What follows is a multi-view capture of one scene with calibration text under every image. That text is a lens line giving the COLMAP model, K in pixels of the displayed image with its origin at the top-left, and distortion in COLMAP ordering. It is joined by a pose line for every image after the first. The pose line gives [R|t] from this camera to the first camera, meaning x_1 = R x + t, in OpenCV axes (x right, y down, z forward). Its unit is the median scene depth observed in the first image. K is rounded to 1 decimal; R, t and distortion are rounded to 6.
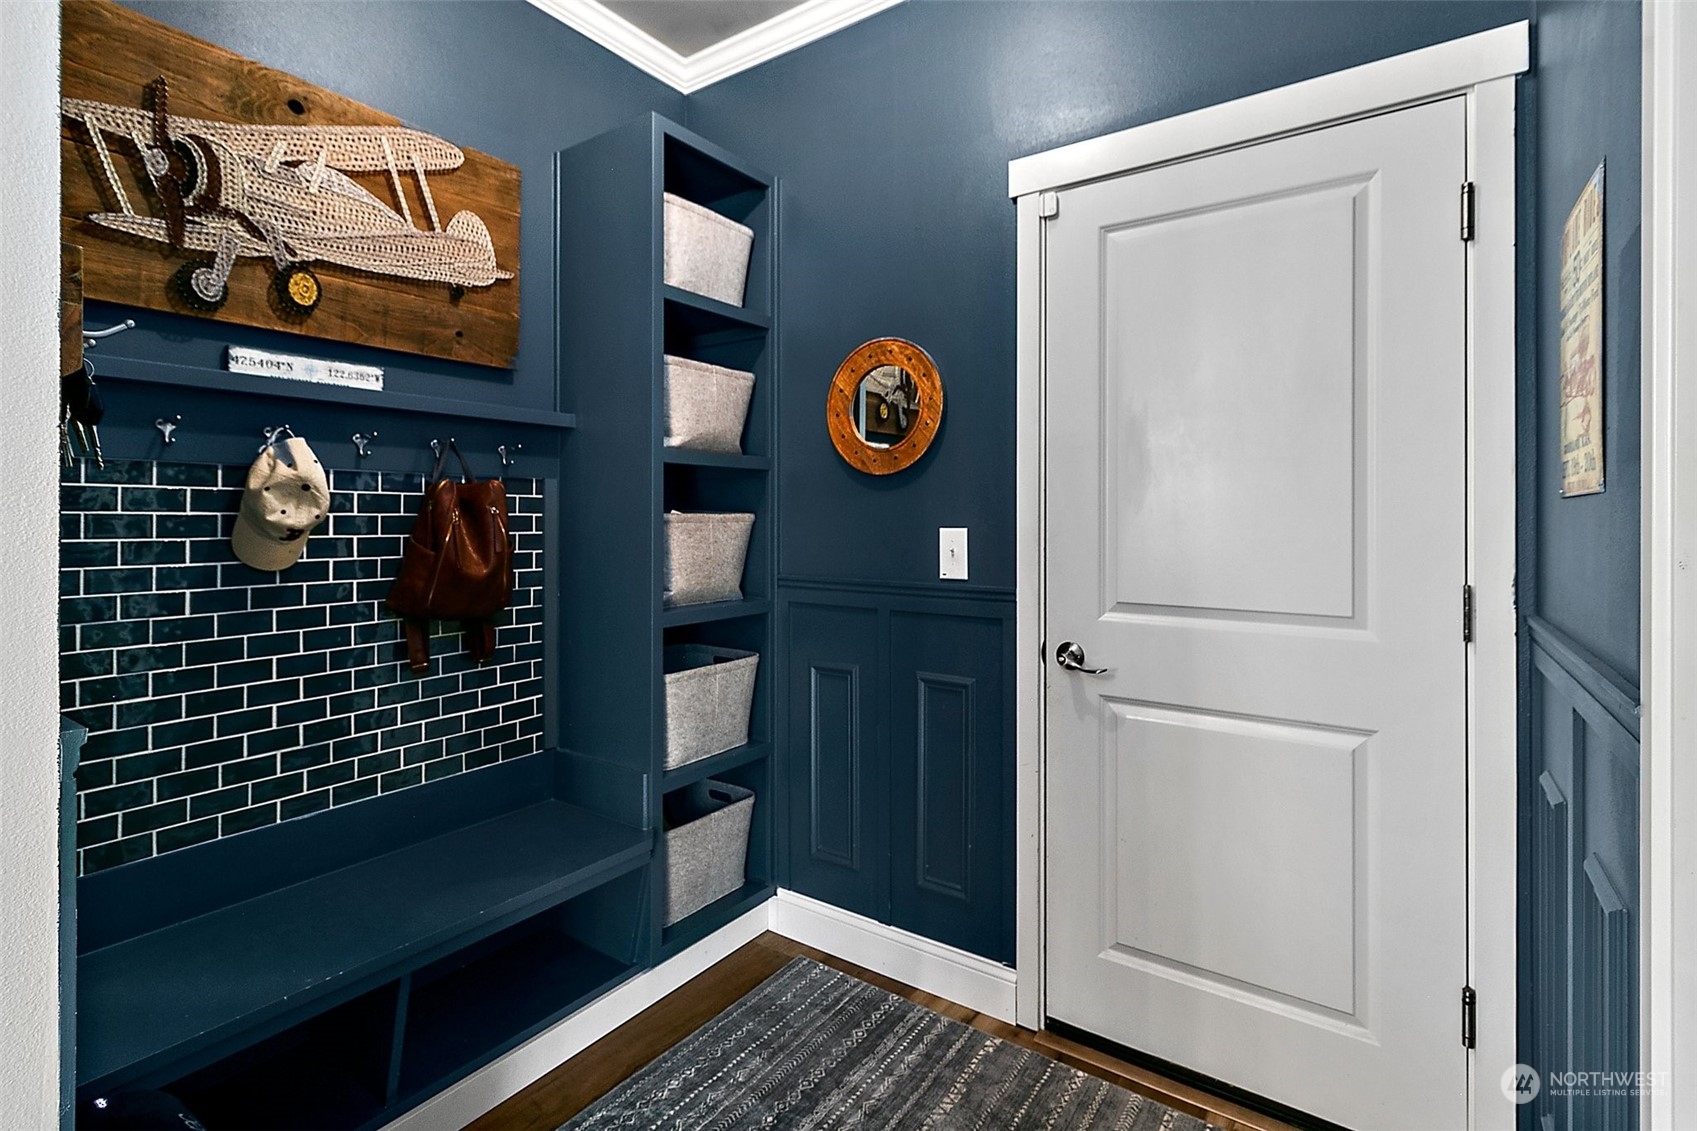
lens RADIAL K [[791.9, 0, 835.8], [0, 791.9, 528.7], [0, 0, 1]] dist [0.014225, -0.000546]
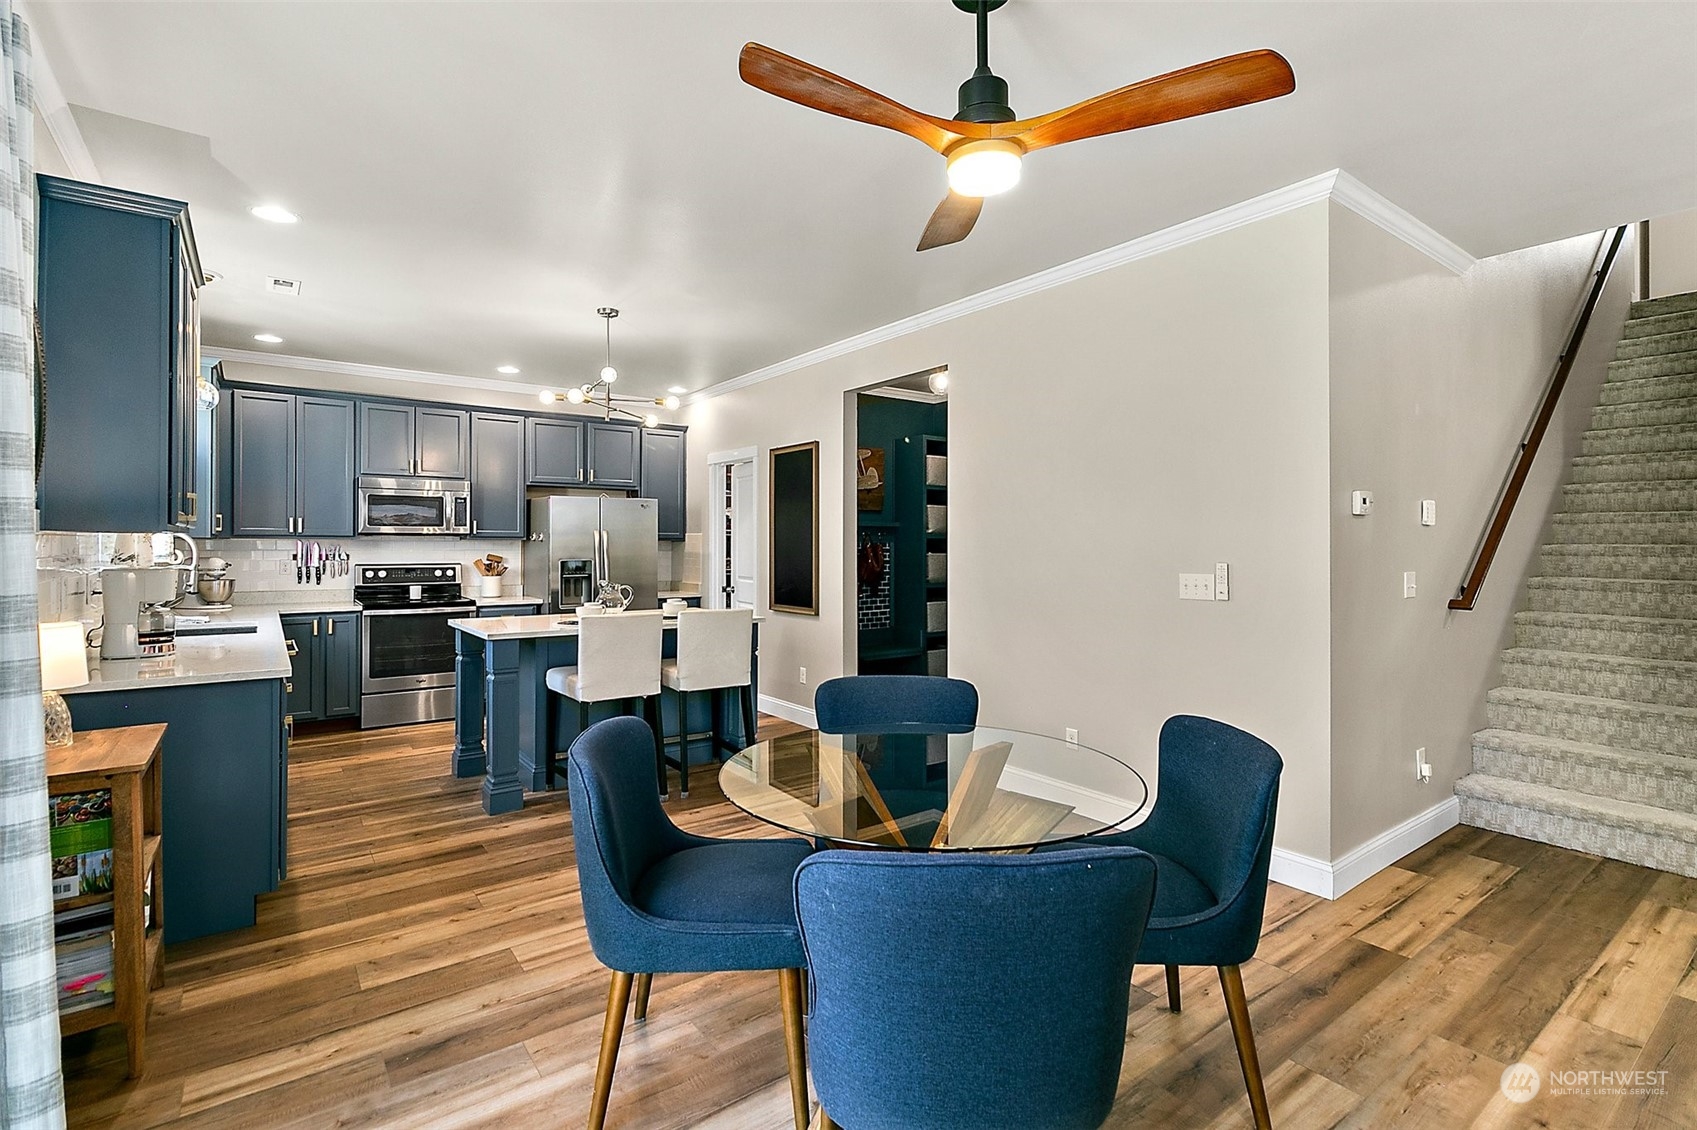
lens RADIAL K [[791.9, 0, 845.8], [0, 791.9, 554.8], [0, 0, 1]] dist [0.014225, -0.000546]
pose [[0.940591, 0.002147, -0.339534, 0.609002], [-0.004482, 0.999971, -0.006096, 0.006816], [0.339512, 0.007255, 0.940574, -2.298135]]
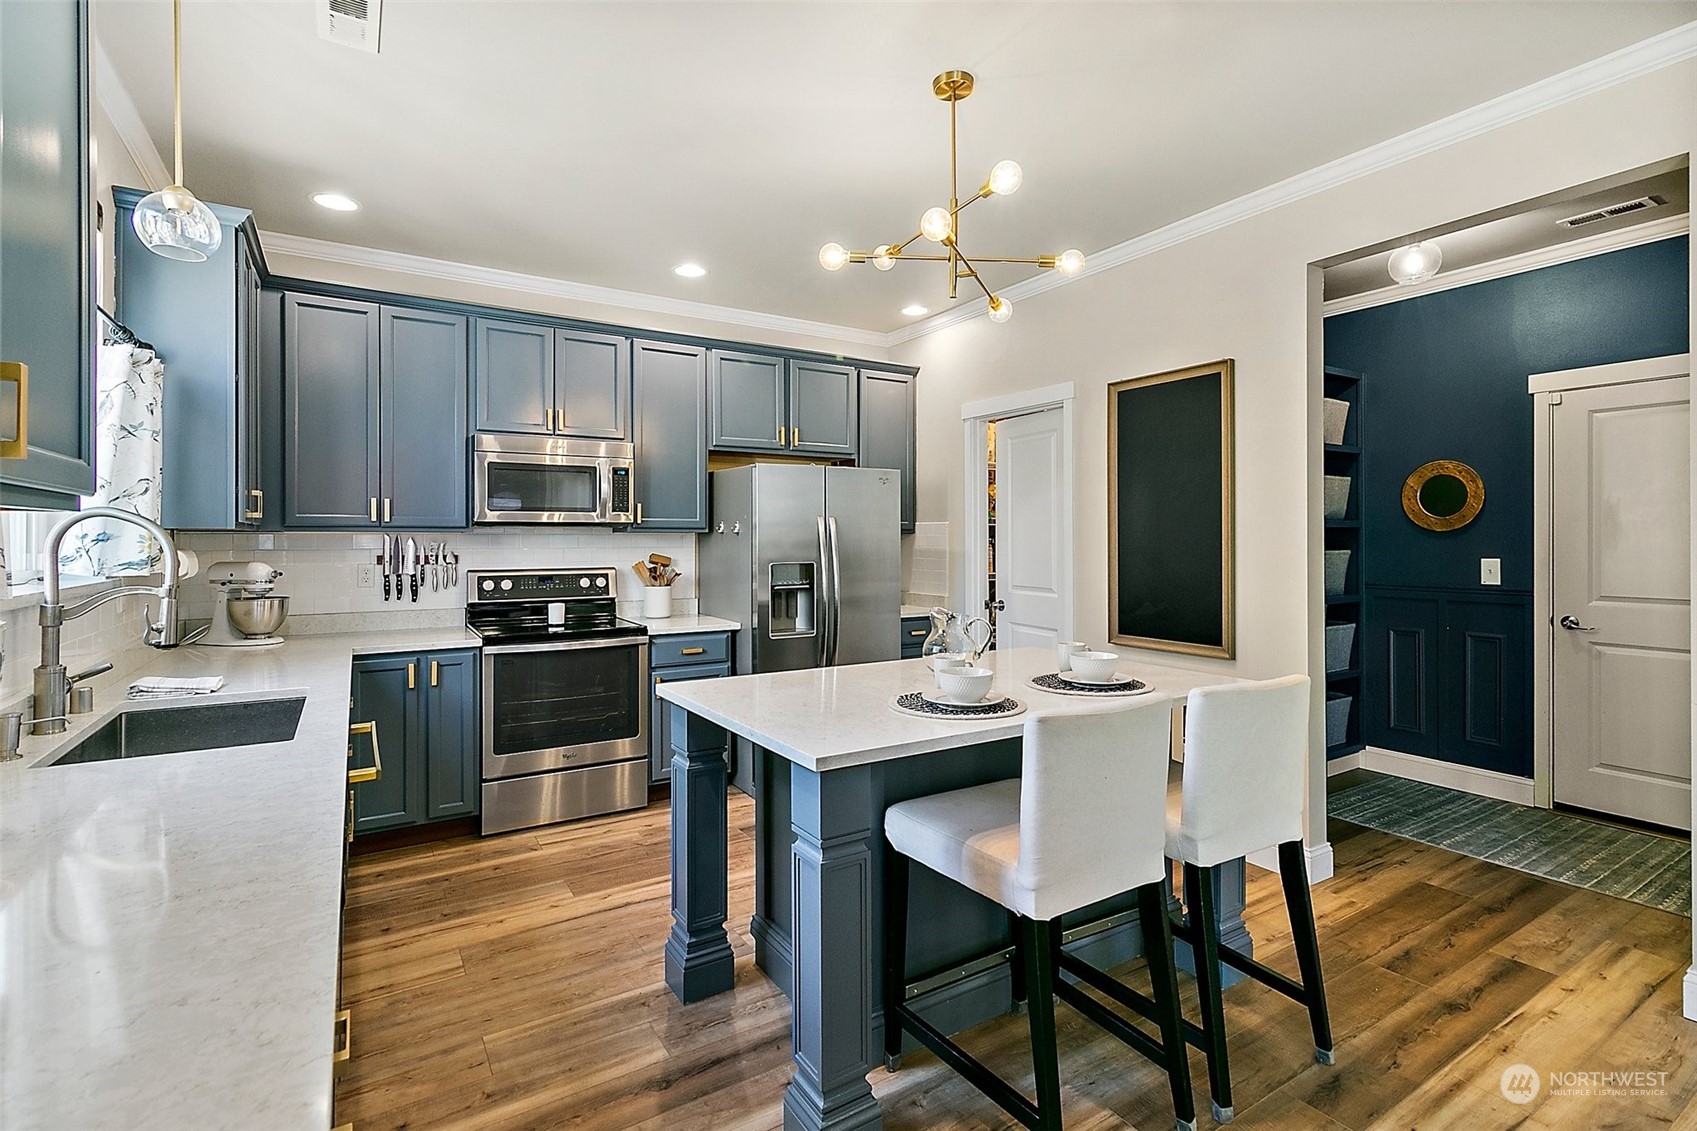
lens RADIAL K [[791.9, 0, 850.7], [0, 791.9, 549.8], [0, 0, 1]] dist [0.014225, -0.000546]
pose [[0.911902, 0.000273, -0.410408, -0.497478], [-0.001807, 0.999993, -0.003350, -0.013751], [0.410405, 0.003796, 0.911896, -1.492591]]
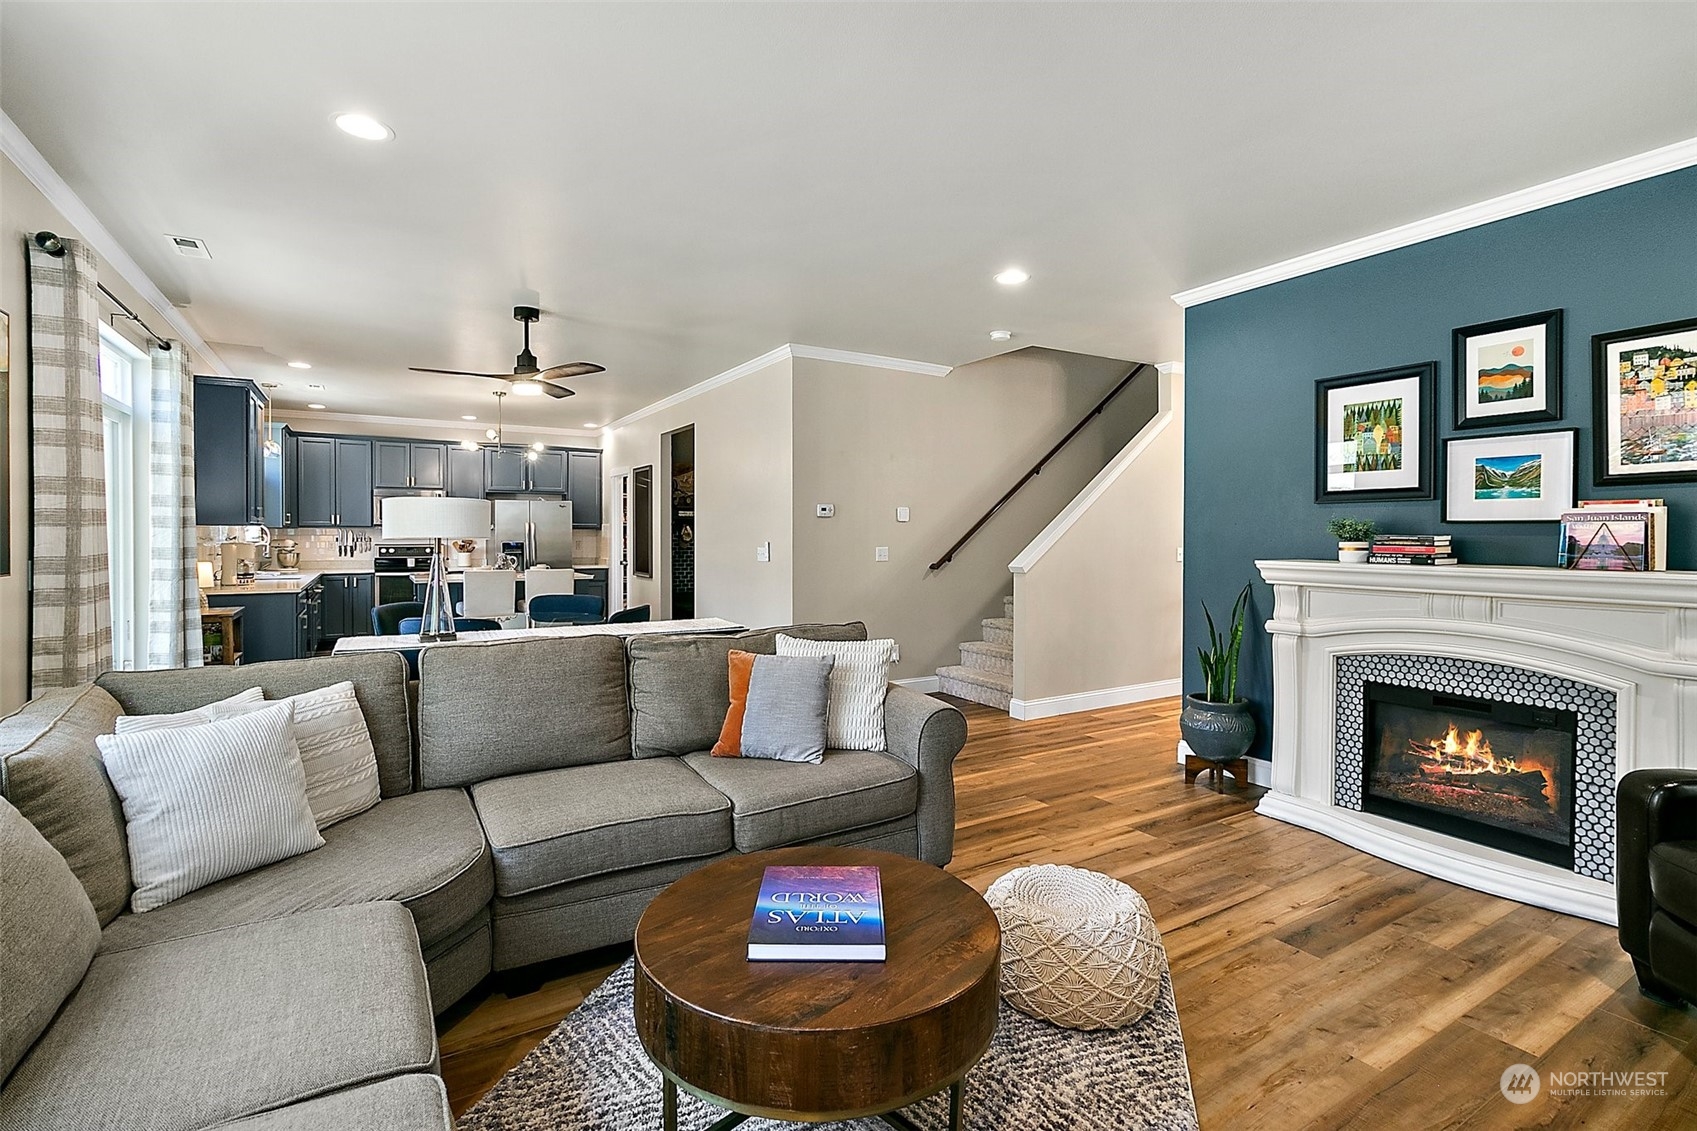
lens RADIAL K [[791.9, 0, 849.5], [0, 791.9, 552.6], [0, 0, 1]] dist [0.014225, -0.000546]
pose [[0.905056, 0.009271, -0.425192, 2.417991], [-0.006846, 0.999950, 0.007232, 0.029404], [0.425238, -0.003635, 0.905074, -3.178868]]
